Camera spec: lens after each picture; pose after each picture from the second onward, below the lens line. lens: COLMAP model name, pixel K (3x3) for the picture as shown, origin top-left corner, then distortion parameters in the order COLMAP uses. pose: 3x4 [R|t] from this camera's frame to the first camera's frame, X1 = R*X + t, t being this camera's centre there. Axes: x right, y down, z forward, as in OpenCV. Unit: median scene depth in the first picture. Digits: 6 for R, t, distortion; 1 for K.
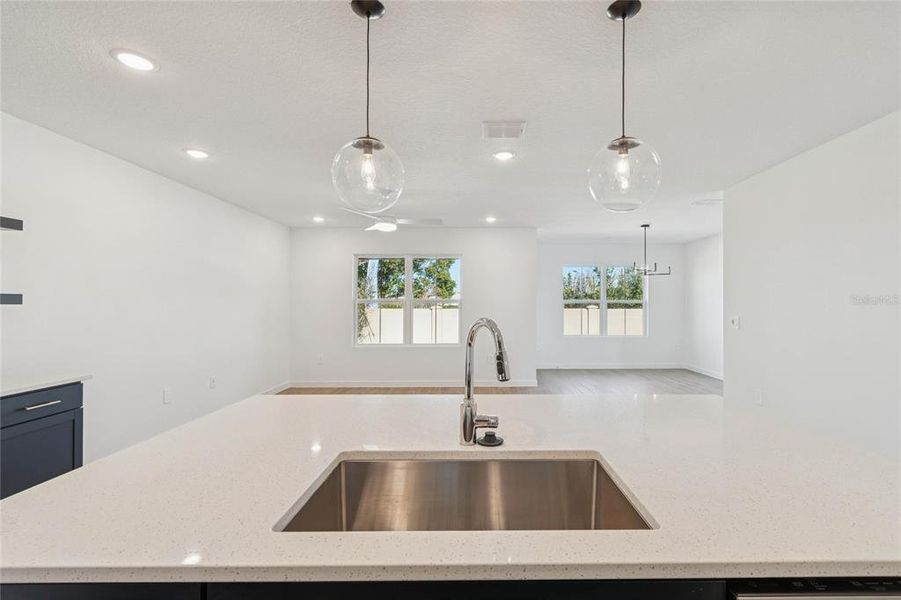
lens RADIAL K [[409.1, 0, 481.2], [0, 409.1, 300.9], [0, 0, 1]] dist [0.000474, 0.000106]
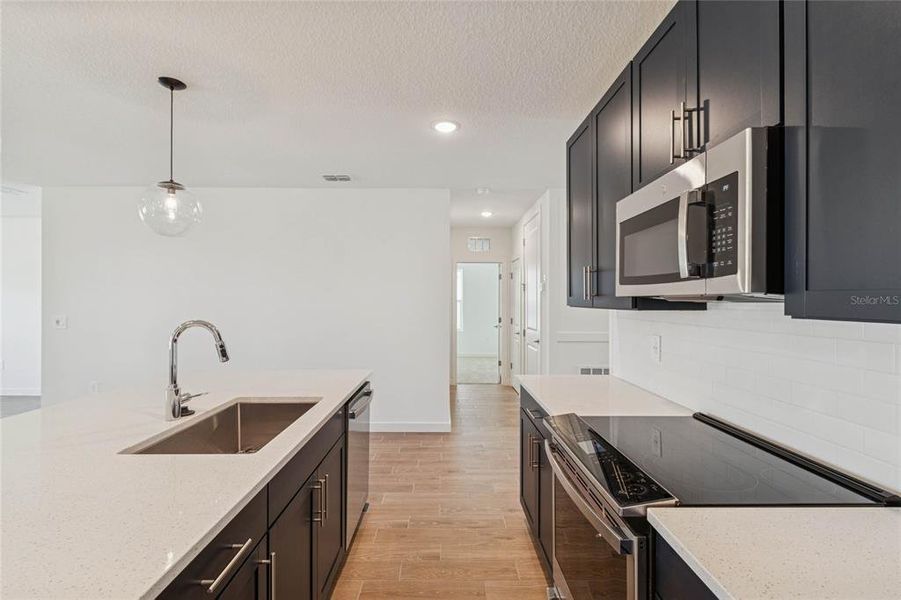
lens RADIAL K [[406.1, 0, 445.8], [0, 406.1, 300.1], [0, 0, 1]] dist [0.000968, 0.000008]
pose [[0.001728, 0.003109, 0.999994, -0.254174], [-0.010025, 0.999945, -0.003092, -0.005909], [-0.999948, -0.010019, 0.001759, 0.029845]]
